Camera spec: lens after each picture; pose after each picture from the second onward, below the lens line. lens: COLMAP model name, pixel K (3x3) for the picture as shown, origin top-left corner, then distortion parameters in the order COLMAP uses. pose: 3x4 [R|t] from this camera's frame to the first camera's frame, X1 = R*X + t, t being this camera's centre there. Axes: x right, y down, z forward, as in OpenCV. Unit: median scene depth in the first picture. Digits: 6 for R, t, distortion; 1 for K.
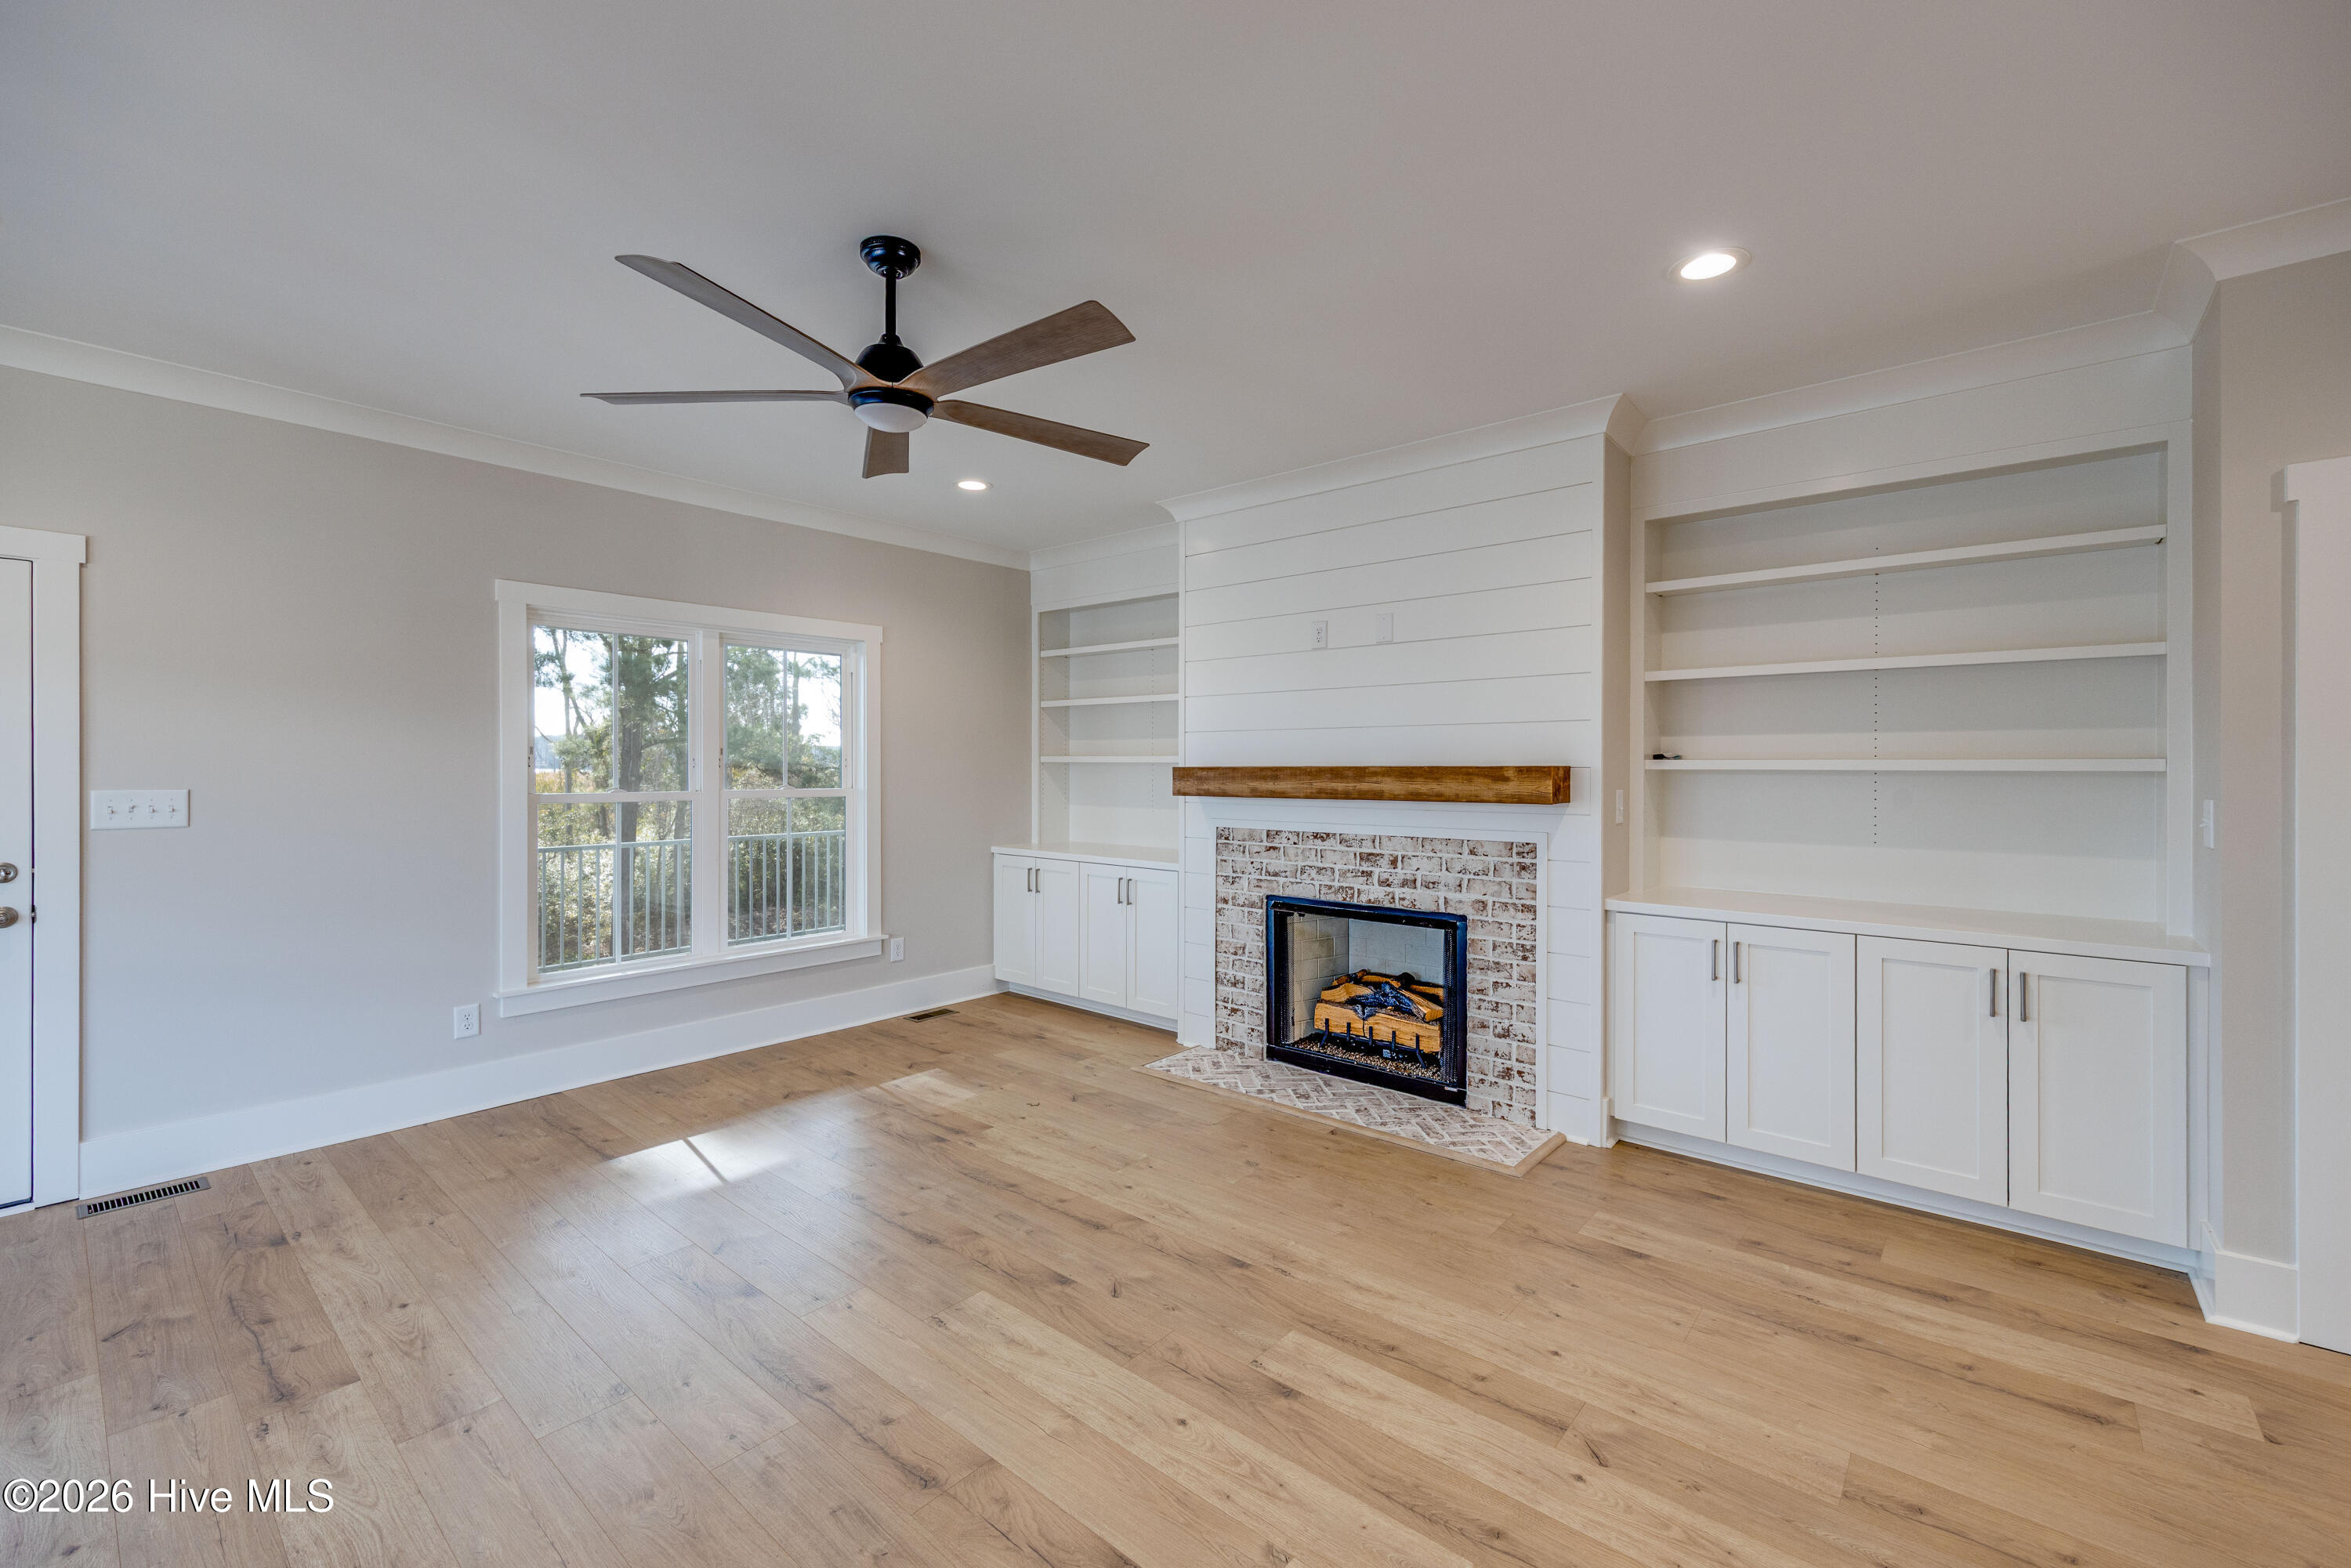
lens RADIAL K [[960.8, 0, 1184.9], [0, 960.8, 771.5], [0, 0, 1]] dist [0.003464, 0.000108]
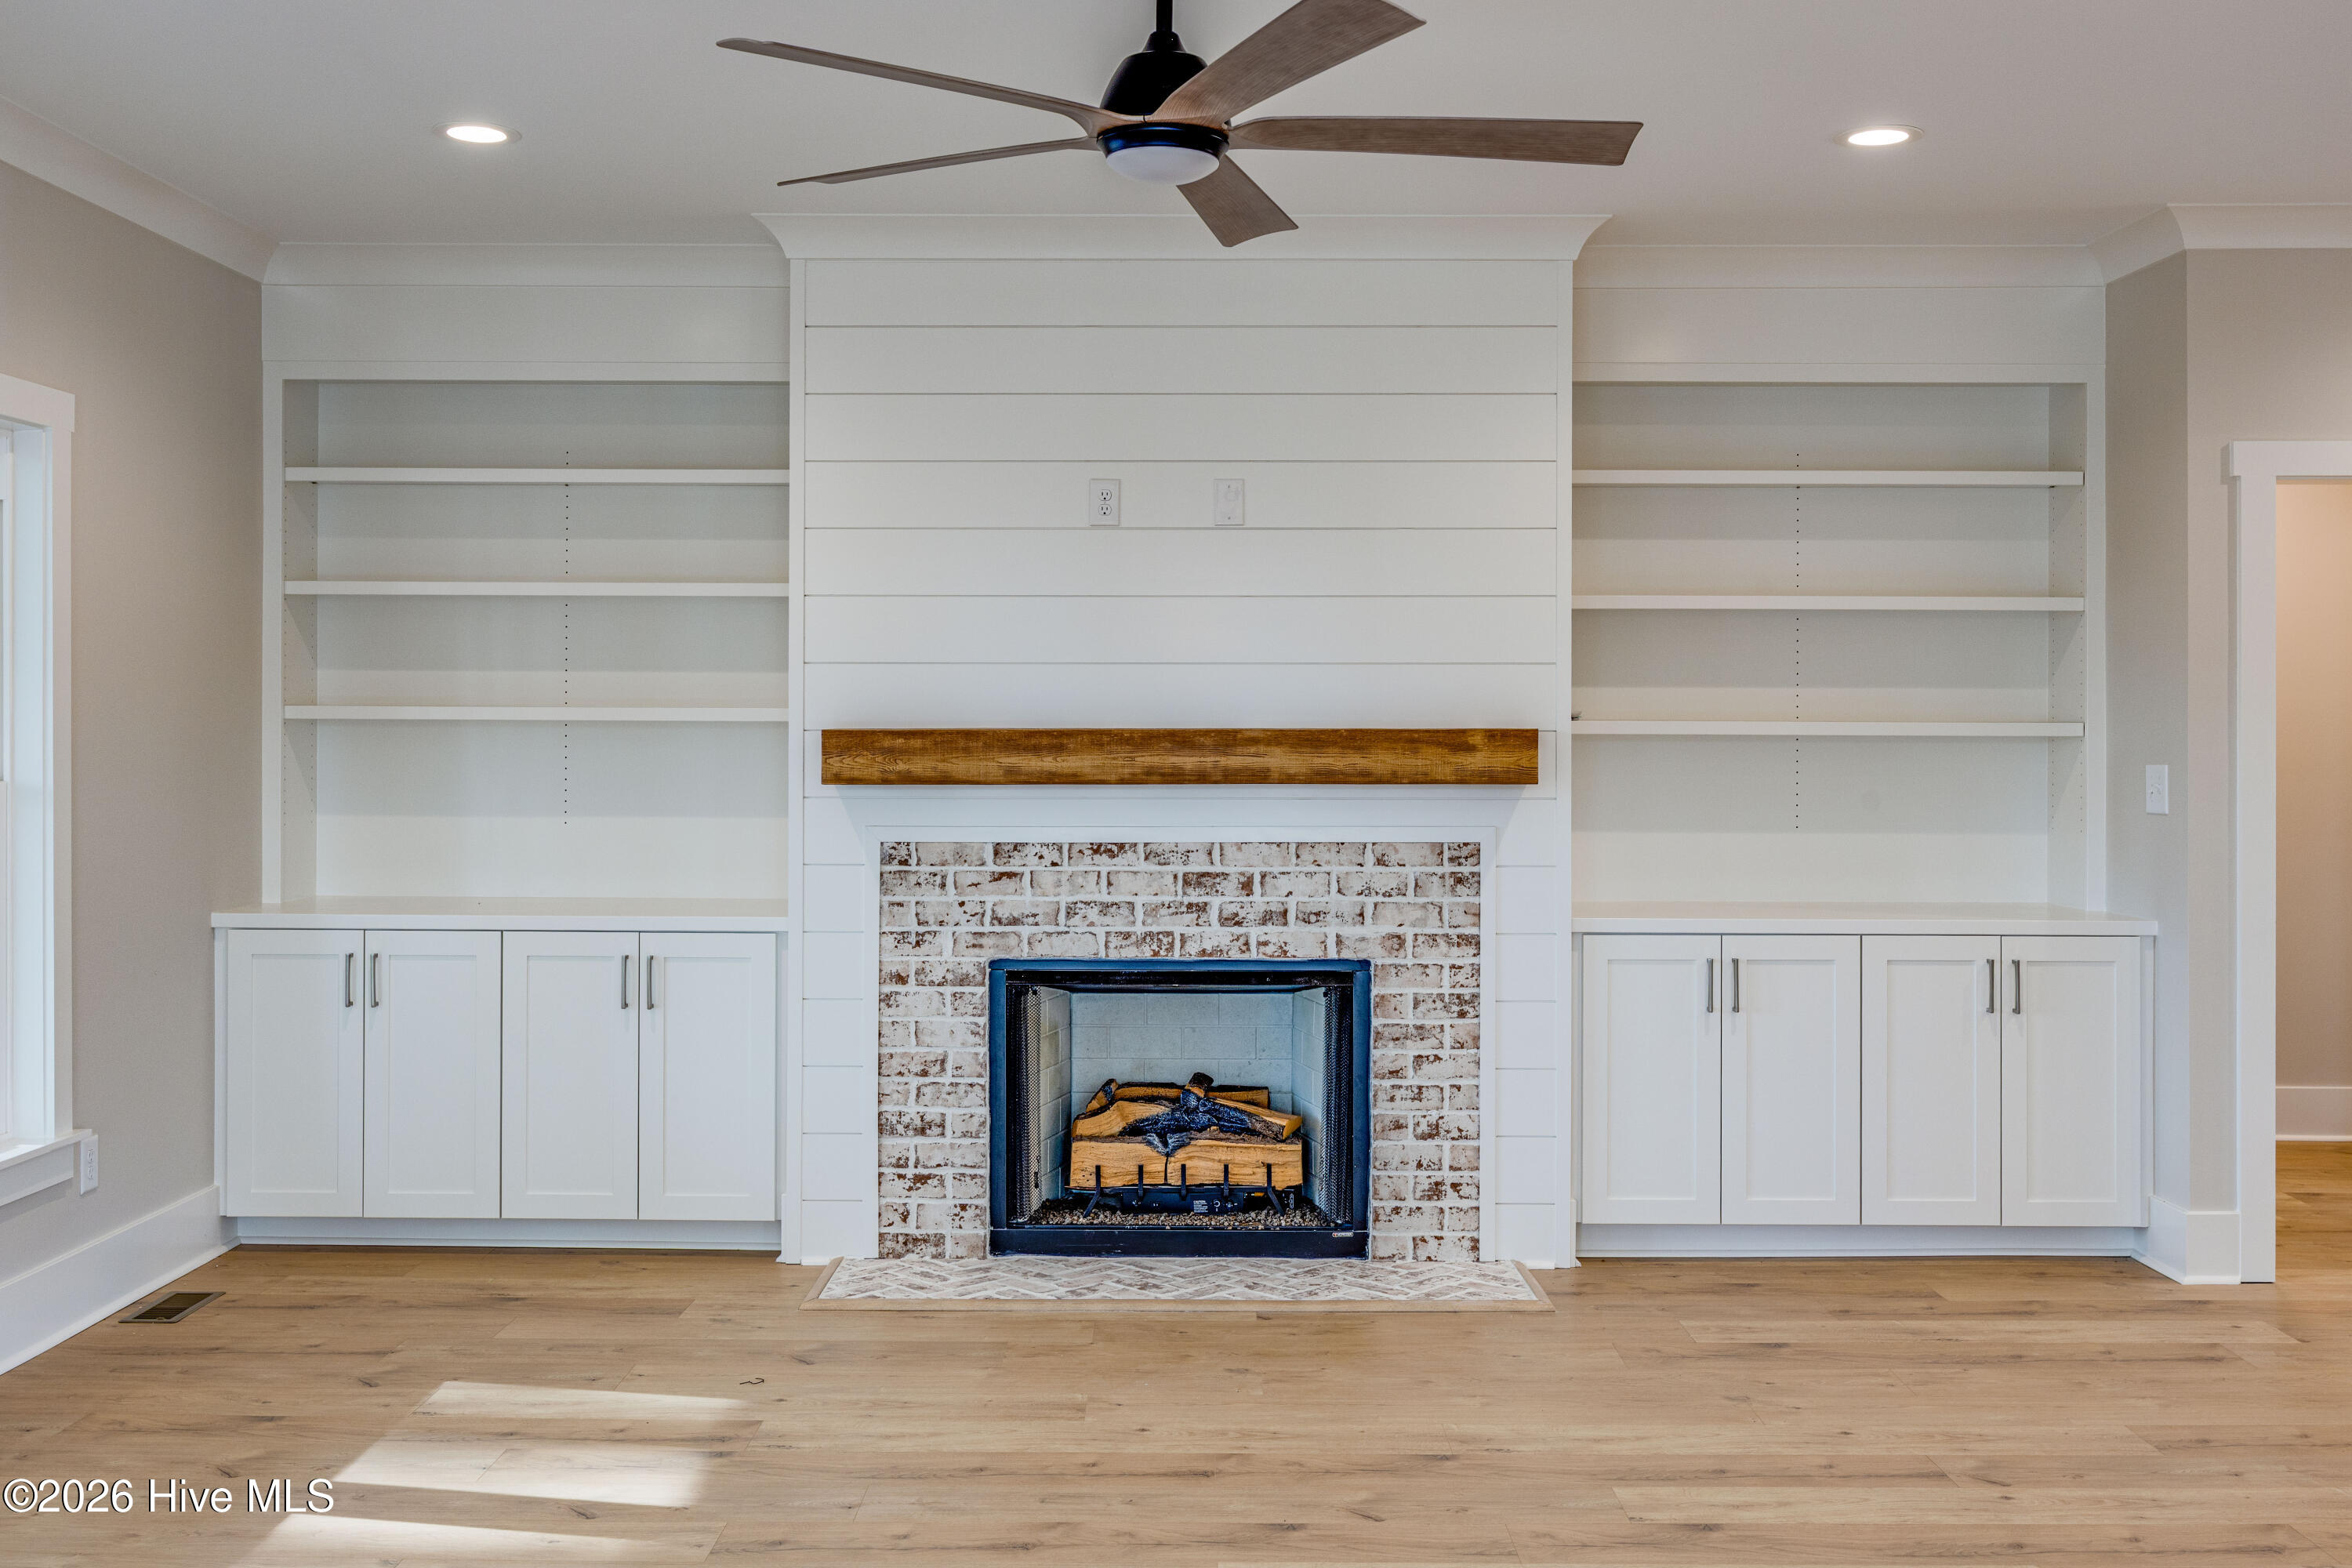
lens RADIAL K [[2210.5, 0, 1171.4], [0, 2210.5, 730.0], [0, 0, 1]] dist [-0.015814, 0.017457]
pose [[0.771993, 0.000384, 0.635631, -0.747362], [0.002112, 0.999993, -0.003169, -0.000511], [-0.635628, 0.003789, 0.771987, -0.062571]]
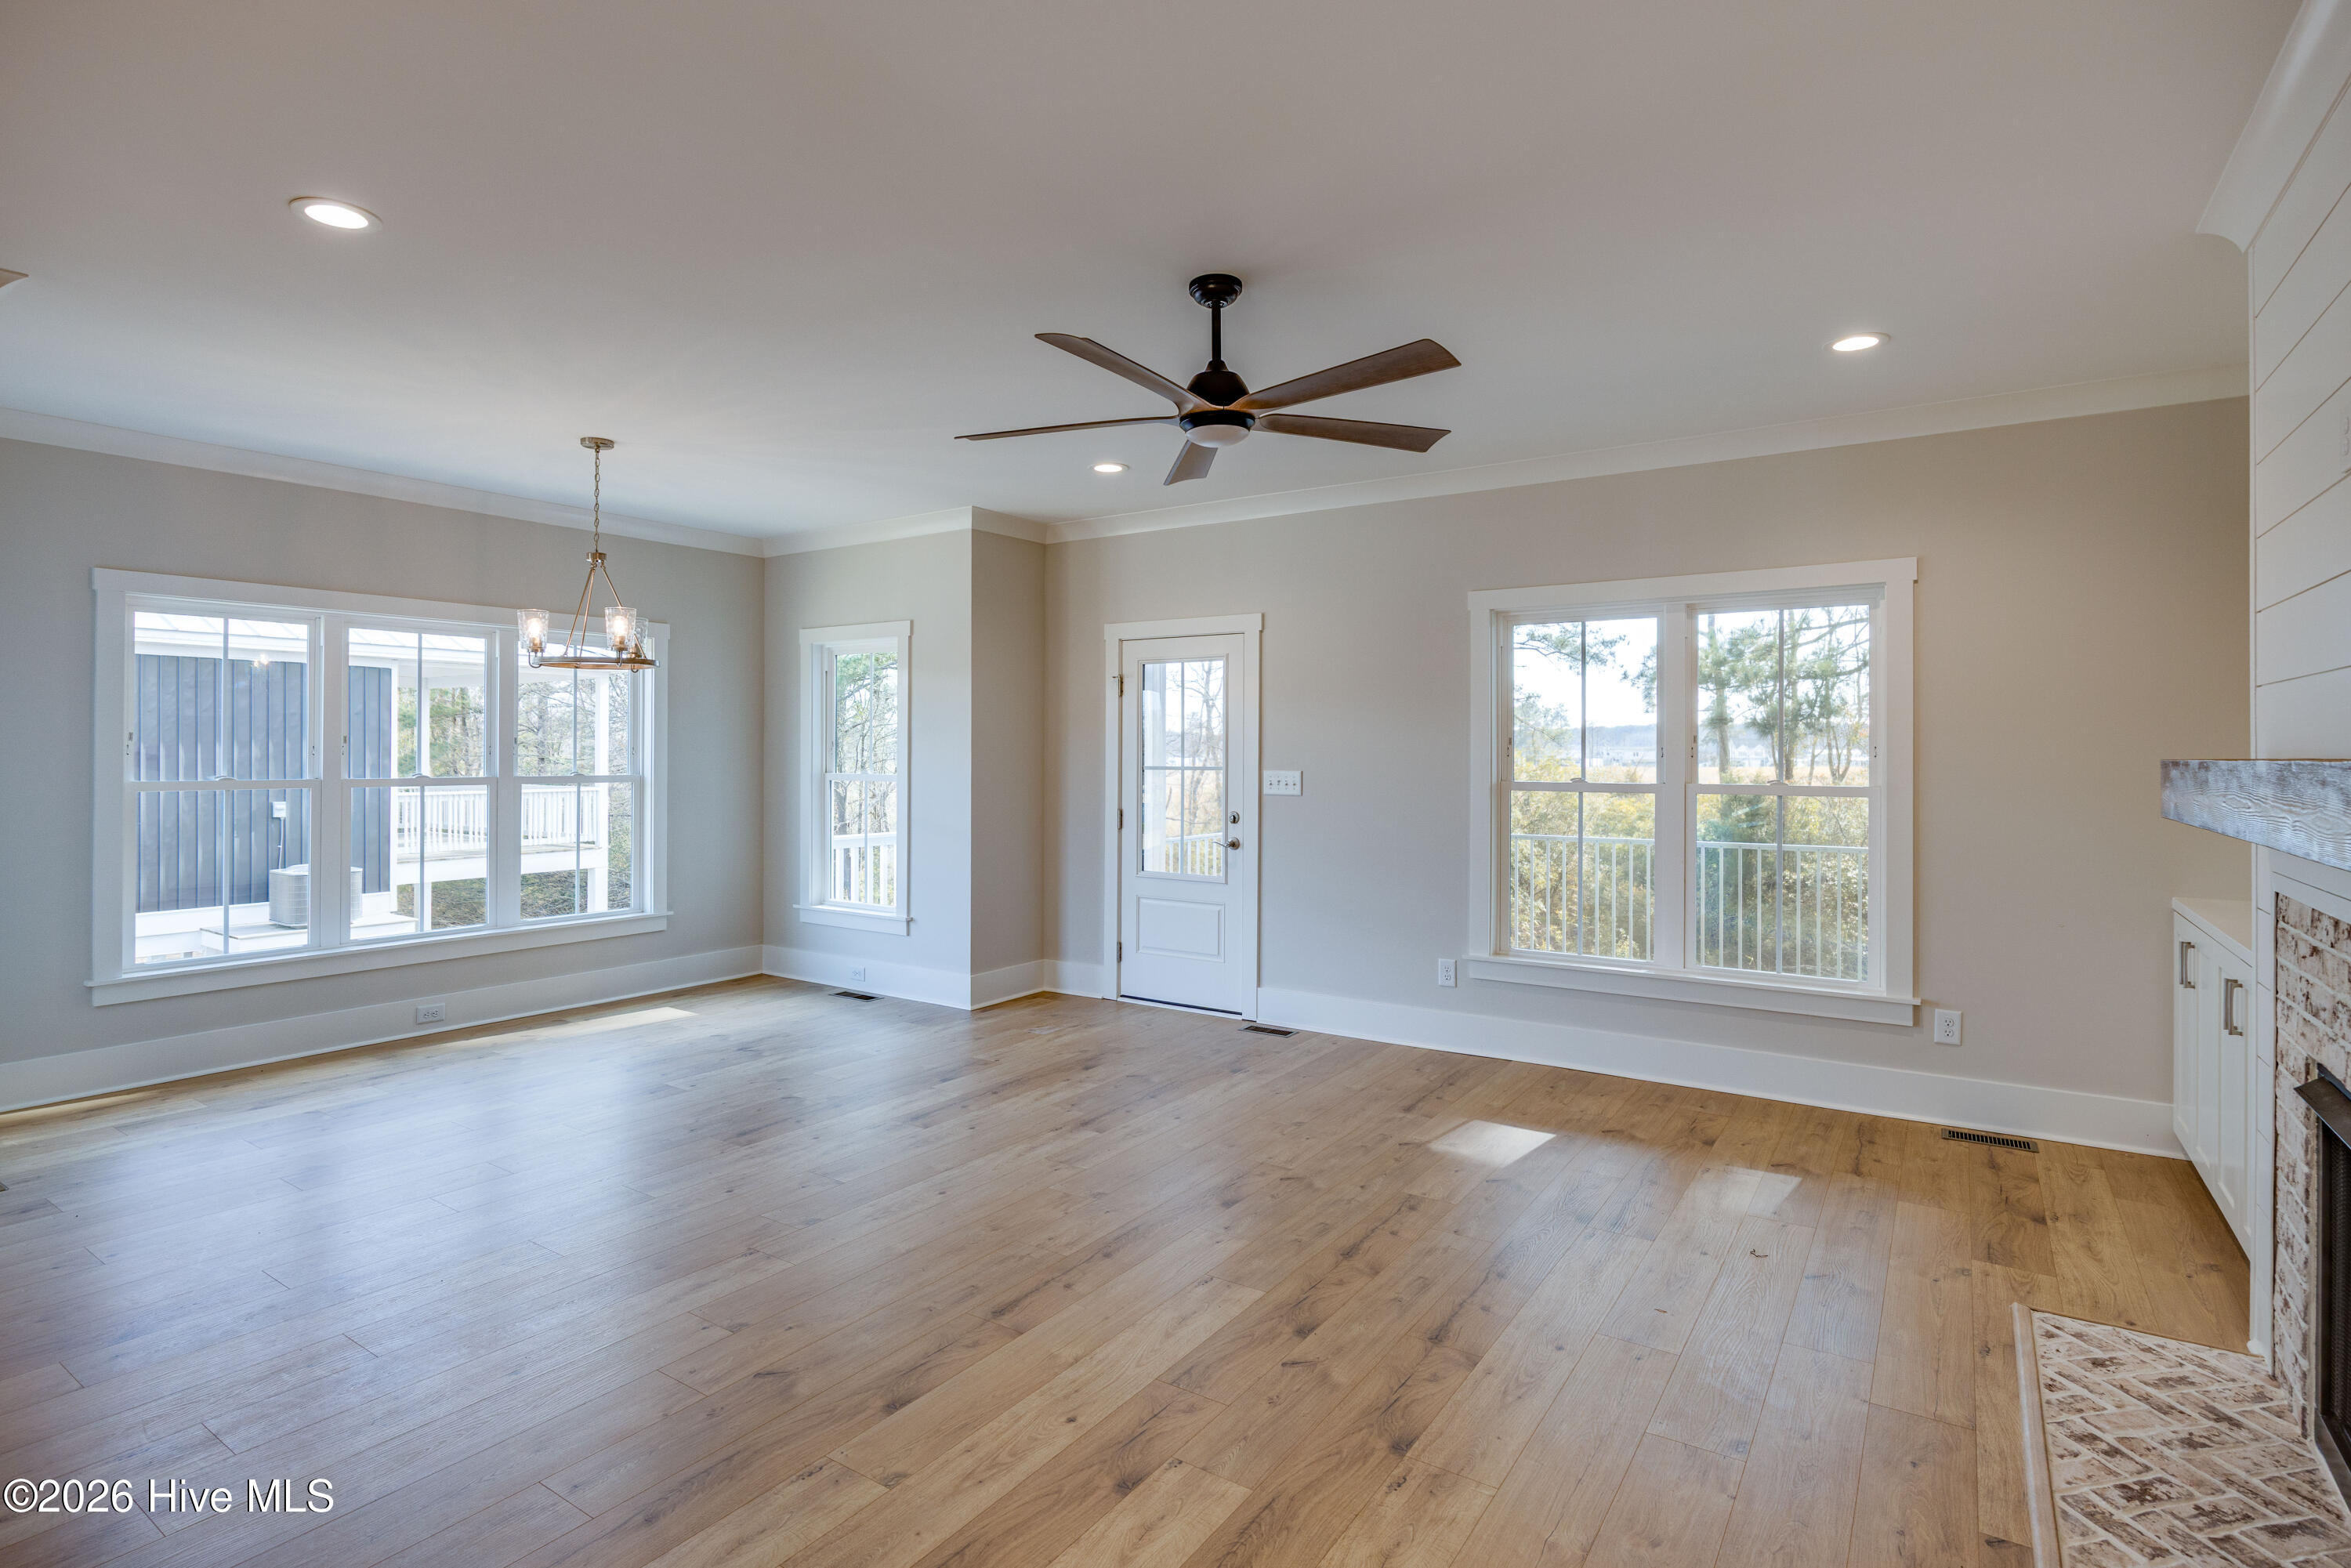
lens RADIAL K [[1171.7, 0, 1183.2], [0, 1171.7, 750.9], [0, 0, 1]] dist [-0.011478, -0.000164]
pose [[0.115282, -0.002685, -0.993329, 0.624284], [-0.006994, 0.999969, -0.003515, -0.004186], [0.993308, 0.007352, 0.115260, 0.503367]]
